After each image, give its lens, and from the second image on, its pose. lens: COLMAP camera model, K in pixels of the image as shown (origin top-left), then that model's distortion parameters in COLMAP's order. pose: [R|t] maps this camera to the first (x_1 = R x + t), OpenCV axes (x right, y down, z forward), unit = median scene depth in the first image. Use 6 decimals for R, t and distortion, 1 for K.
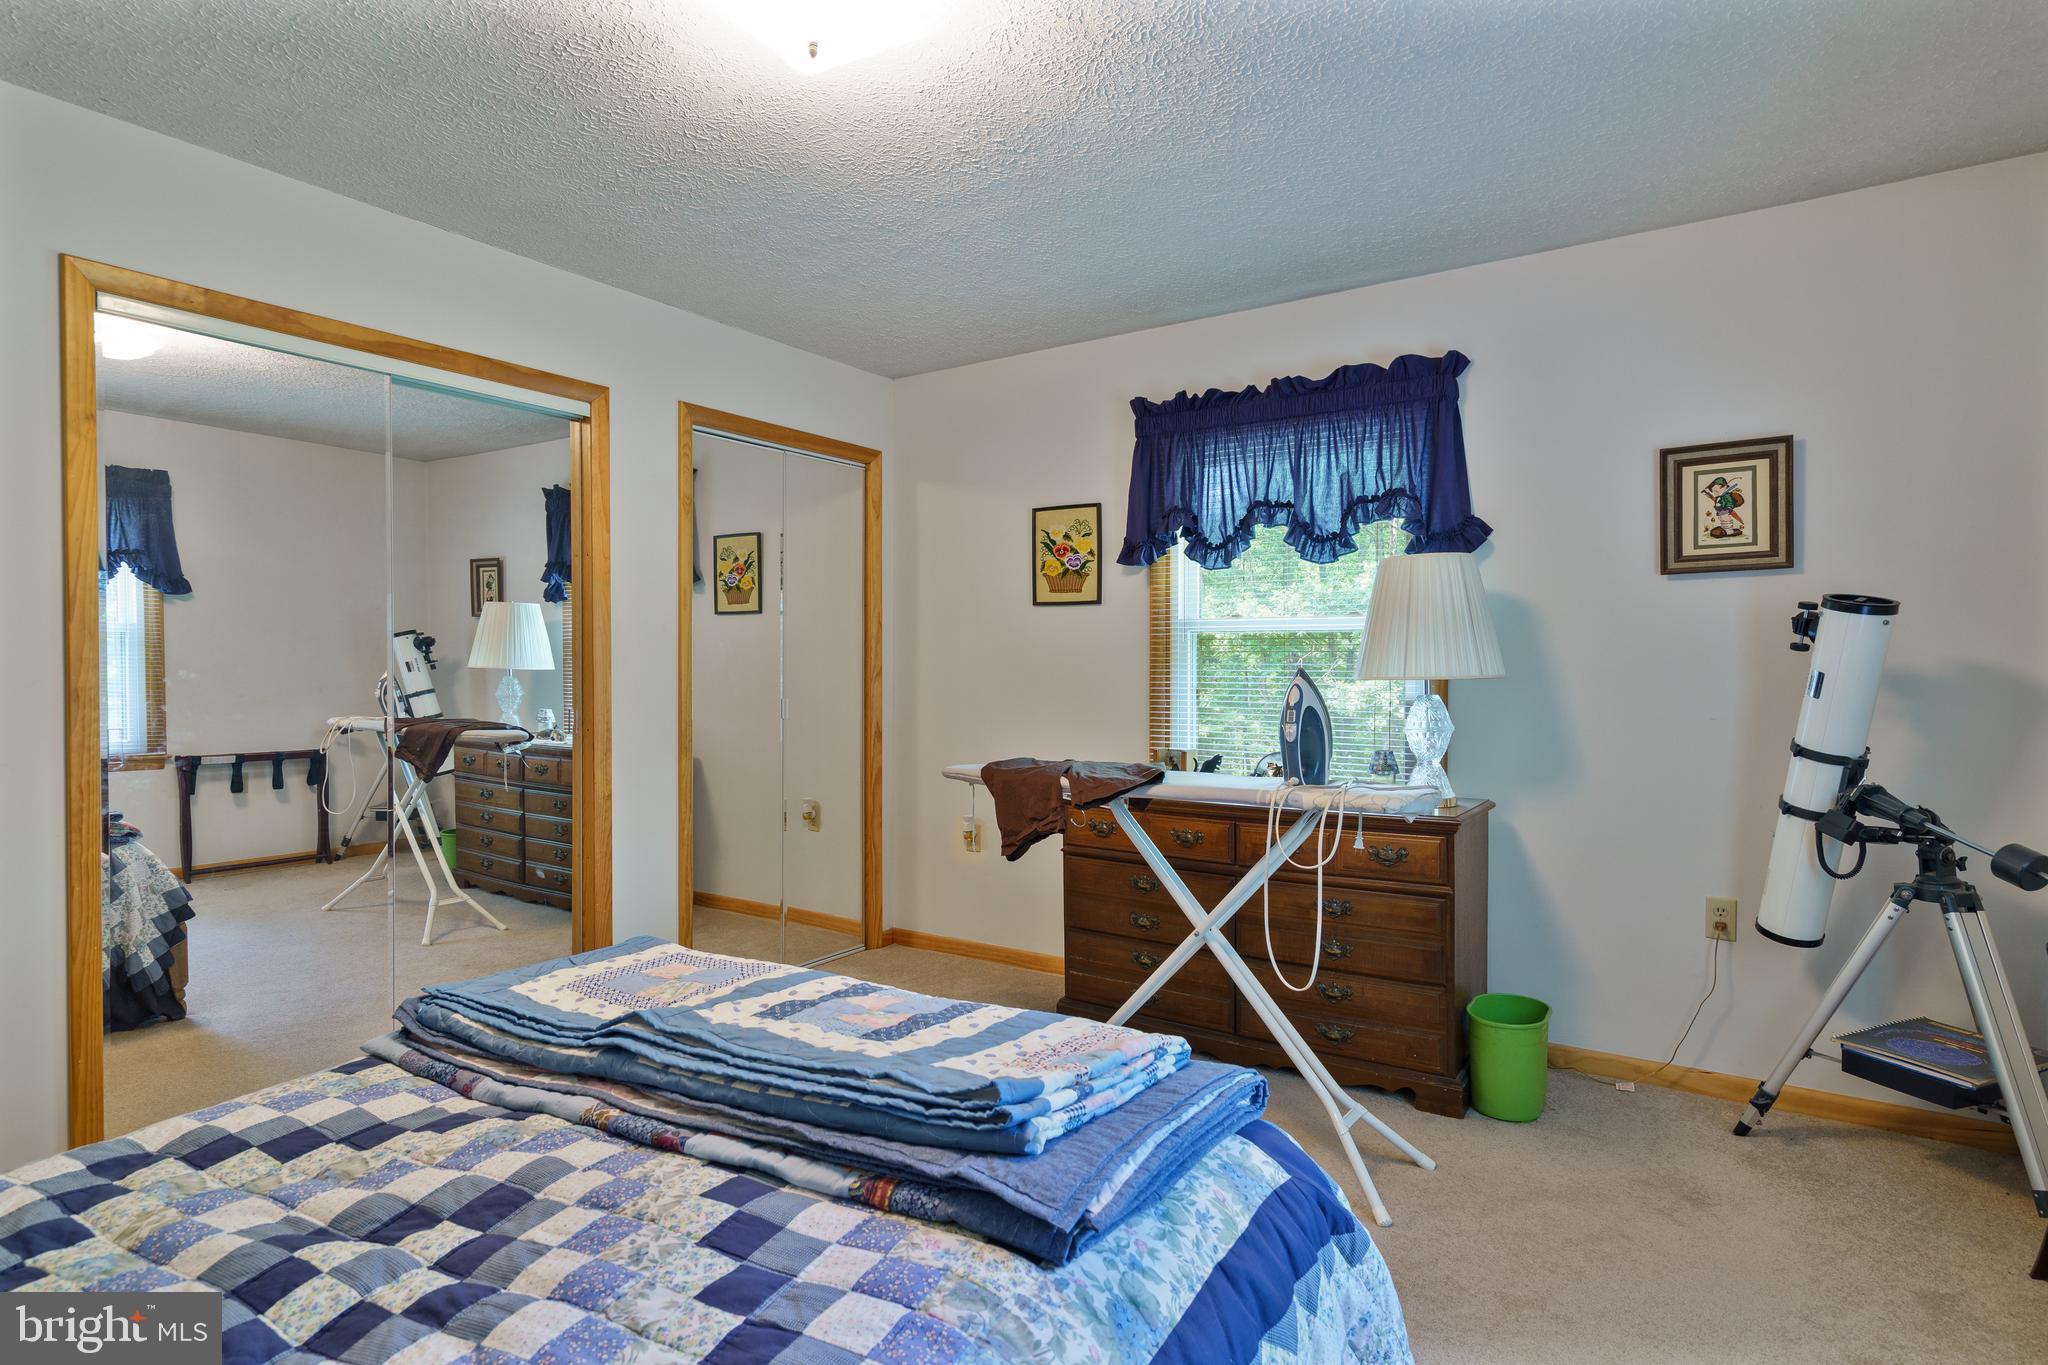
lens RADIAL K [[1079.9, 0, 1020.7], [0, 1079.9, 678.1], [0, 0, 1]] dist [0.003814, 0.001192]
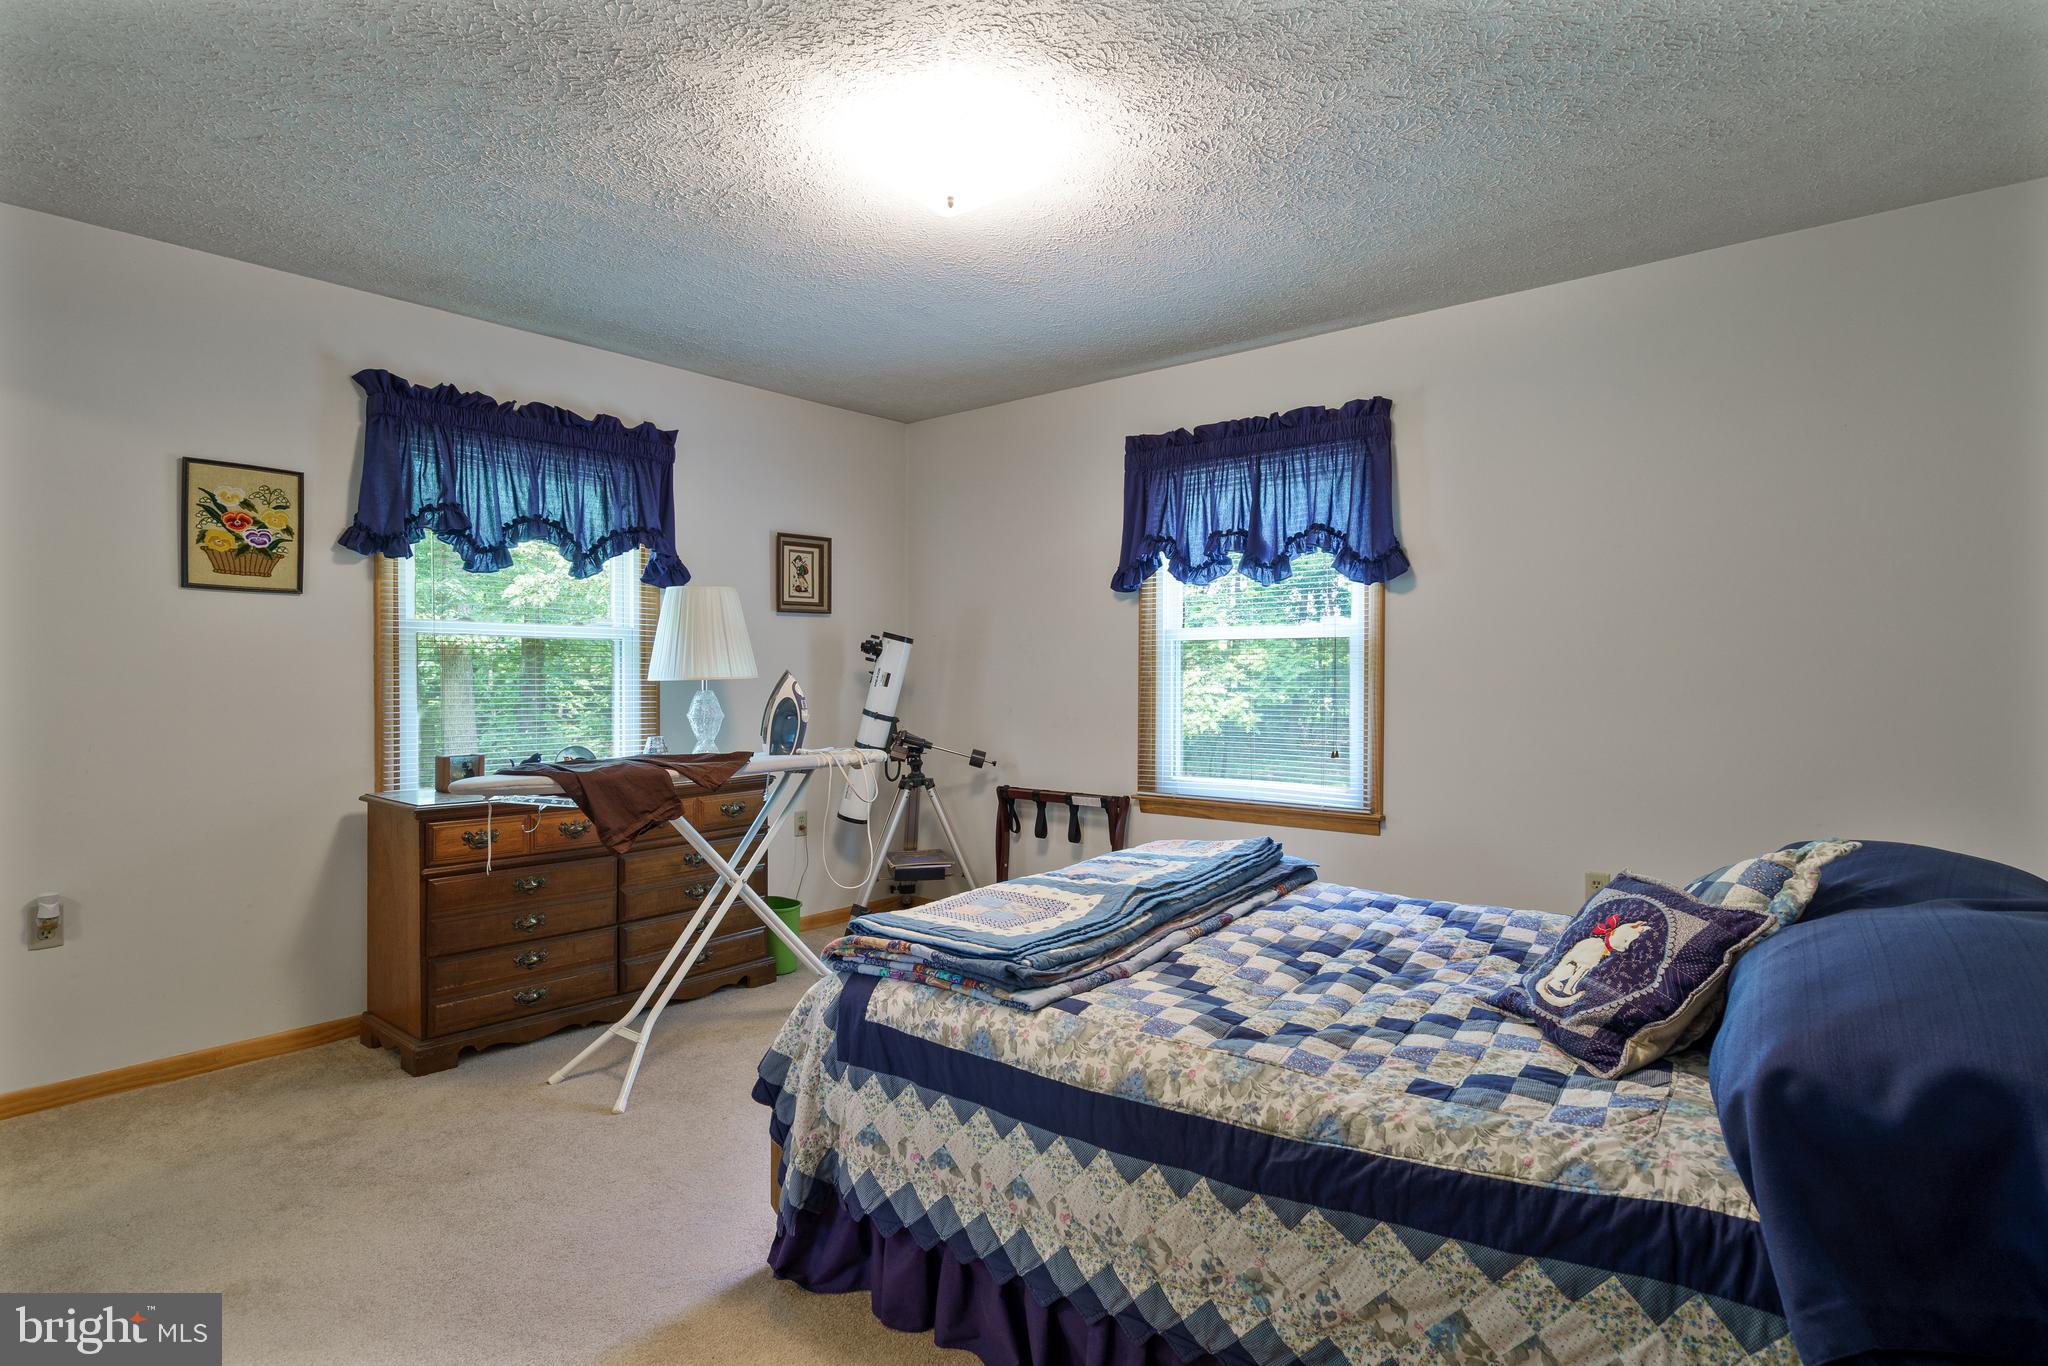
lens RADIAL K [[1079.9, 0, 1019.7], [0, 1079.9, 675.5], [0, 0, 1]] dist [0.003814, 0.001192]
pose [[0.095035, -0.003387, 0.995468, -0.814402], [0.011924, 0.999926, 0.002264, -0.001387], [-0.995403, 0.011655, 0.095068, 0.429484]]
